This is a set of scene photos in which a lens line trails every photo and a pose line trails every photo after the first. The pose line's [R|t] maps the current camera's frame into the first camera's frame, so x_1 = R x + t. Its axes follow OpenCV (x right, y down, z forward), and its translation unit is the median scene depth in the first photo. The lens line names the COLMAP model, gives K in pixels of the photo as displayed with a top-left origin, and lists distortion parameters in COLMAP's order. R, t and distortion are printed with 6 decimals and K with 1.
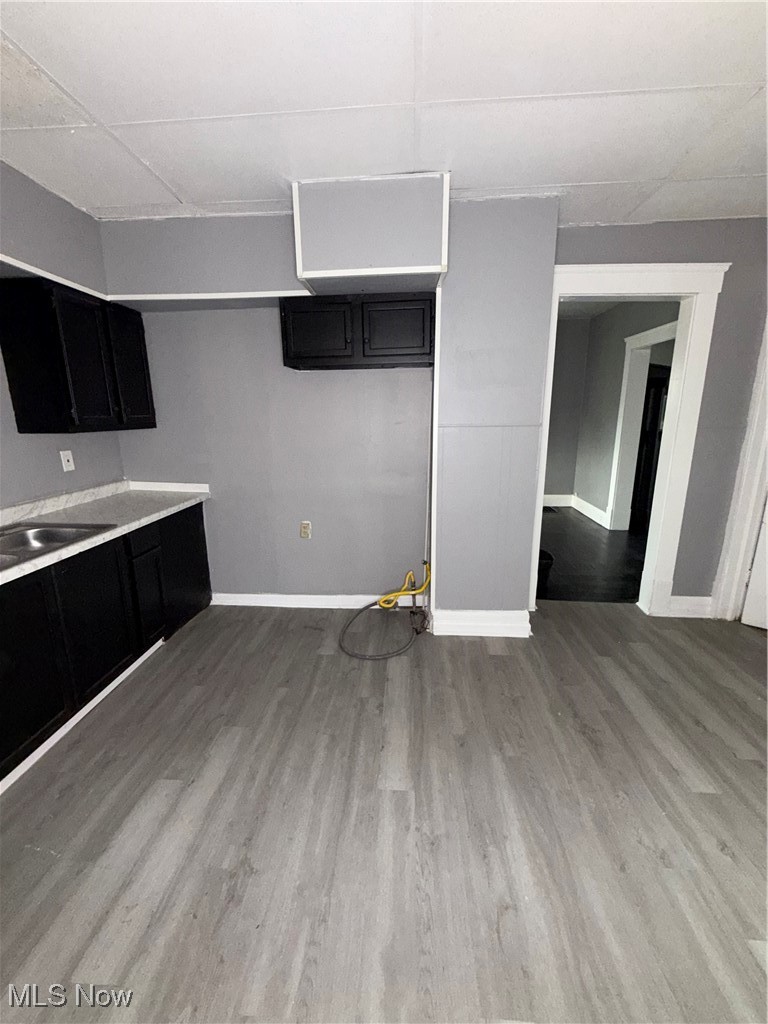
lens RADIAL K [[409.1, 0, 382.9], [0, 409.1, 511.2], [0, 0, 1]] dist [-0.000335, 0.000158]
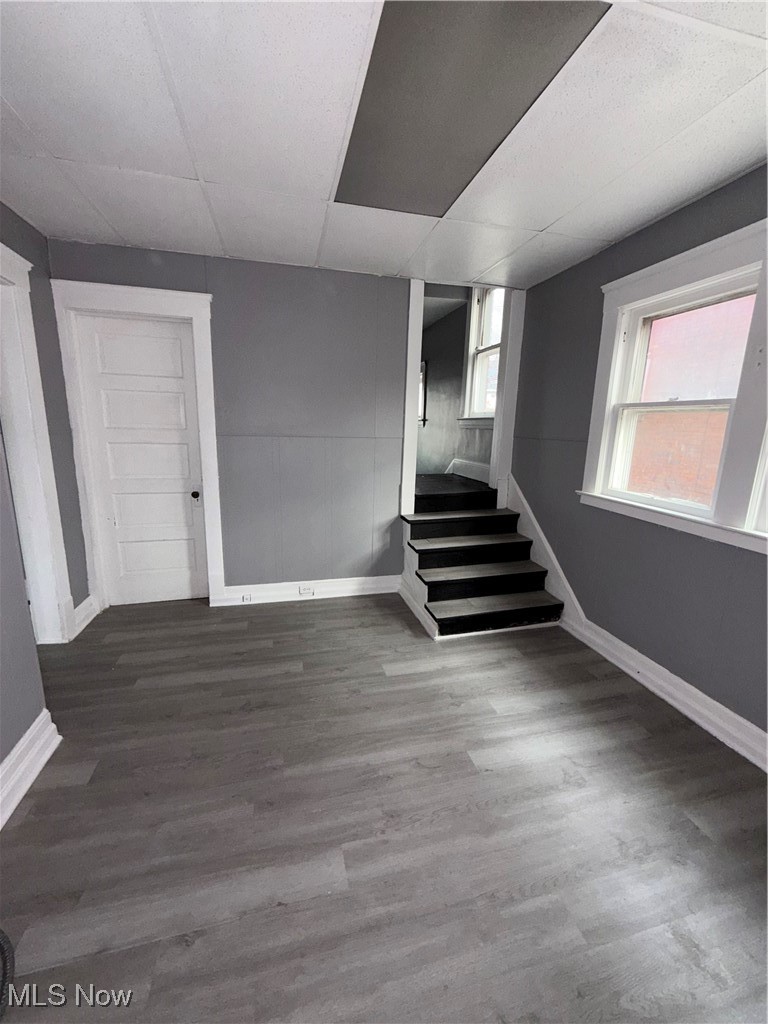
lens RADIAL K [[409.1, 0, 382.9], [0, 409.1, 511.2], [0, 0, 1]] dist [-0.000335, 0.000158]
pose [[-0.308956, -0.193955, 0.931089, -0.585484], [0.195447, 0.945143, 0.261736, -0.200013], [-0.930777, 0.262844, -0.254100, 0.869689]]
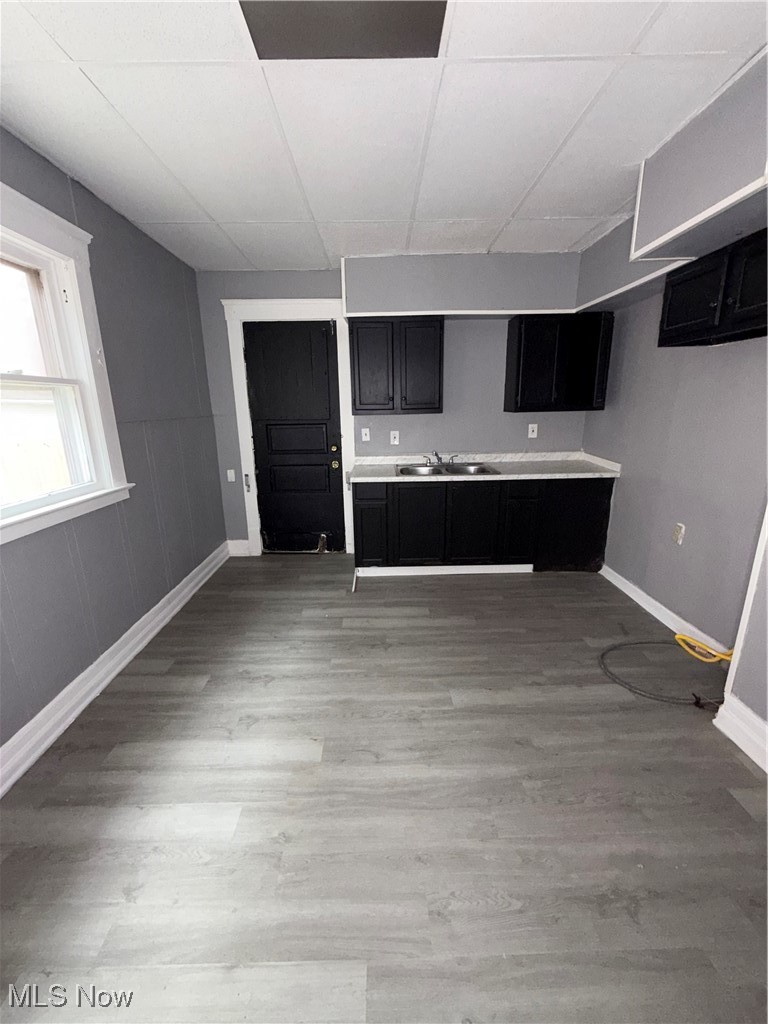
lens RADIAL K [[409.1, 0, 382.9], [0, 409.1, 511.2], [0, 0, 1]] dist [-0.000335, 0.000158]
pose [[0.082561, 0.260772, -0.961864, 1.004606], [-0.210420, 0.947961, 0.238942, -0.126556], [0.974119, 0.182668, 0.133136, 0.468563]]
